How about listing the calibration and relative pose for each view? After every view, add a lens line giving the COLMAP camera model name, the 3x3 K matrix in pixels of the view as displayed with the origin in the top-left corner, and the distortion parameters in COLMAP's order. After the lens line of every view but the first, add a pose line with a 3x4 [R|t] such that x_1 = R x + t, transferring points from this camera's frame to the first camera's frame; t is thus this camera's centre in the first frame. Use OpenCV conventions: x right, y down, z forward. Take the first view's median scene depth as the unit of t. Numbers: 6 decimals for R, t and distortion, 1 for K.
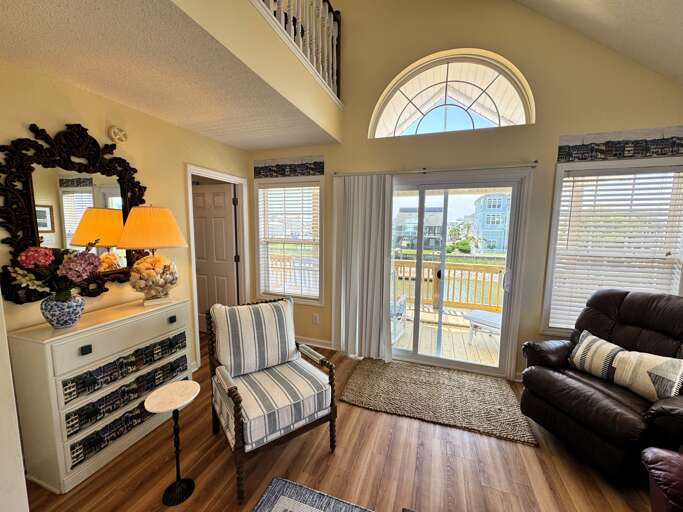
lens RADIAL K [[272.5, 0, 341.5], [0, 272.5, 256.0], [0, 0, 1]] dist [-0.000817, -0.000239]
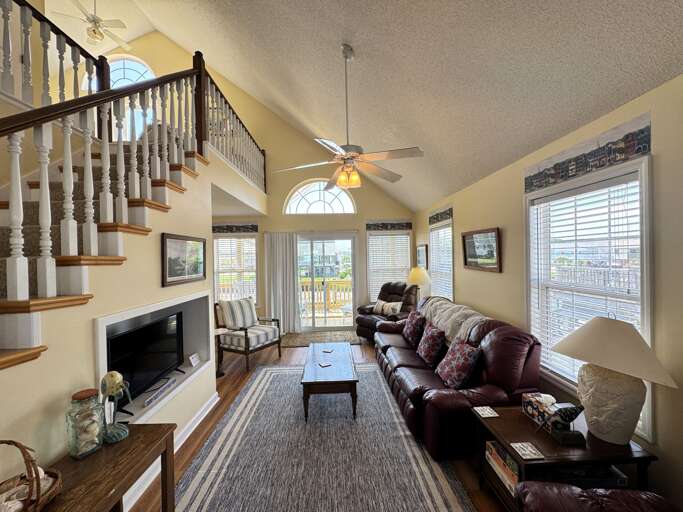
lens RADIAL K [[272.5, 0, 341.5], [0, 272.5, 256.0], [0, 0, 1]] dist [-0.000817, -0.000239]
pose [[0.931562, -0.032142, 0.362158, -0.216167], [0.071761, 0.992744, -0.096482, 0.071127], [-0.356429, 0.115868, 0.927110, -0.871368]]
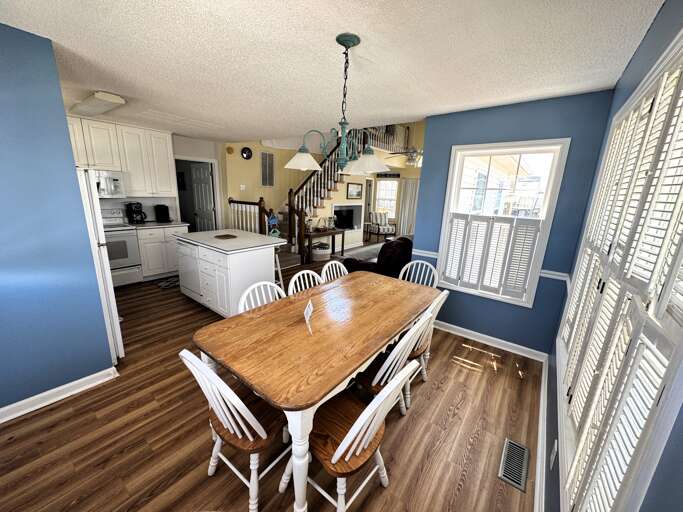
lens RADIAL K [[272.5, 0, 341.5], [0, 272.5, 256.0], [0, 0, 1]] dist [-0.000817, -0.000239]
pose [[0.954285, 0.093563, -0.283877, 0.279366], [-0.059319, 0.990136, 0.126929, 0.241055], [0.292953, -0.104287, 0.950422, -2.363687]]
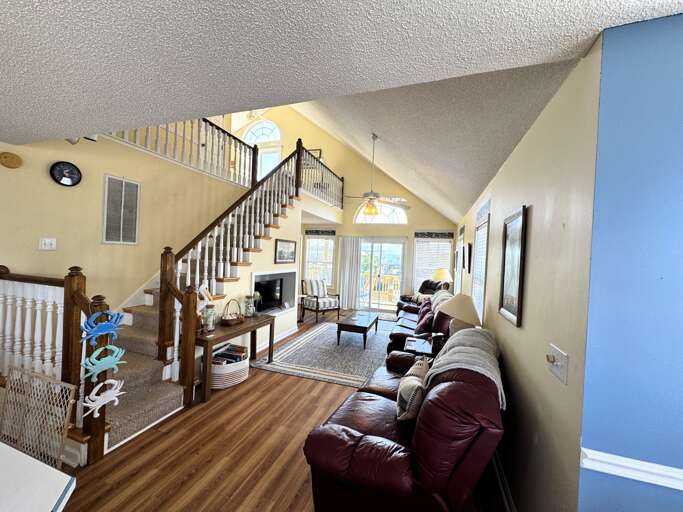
lens RADIAL K [[272.5, 0, 341.5], [0, 272.5, 256.0], [0, 0, 1]] dist [-0.000817, -0.000239]
pose [[0.999273, 0.032085, 0.020580, -0.055540], [-0.029886, 0.994590, -0.099488, 0.146109], [-0.023661, 0.098800, 0.994826, -1.567495]]
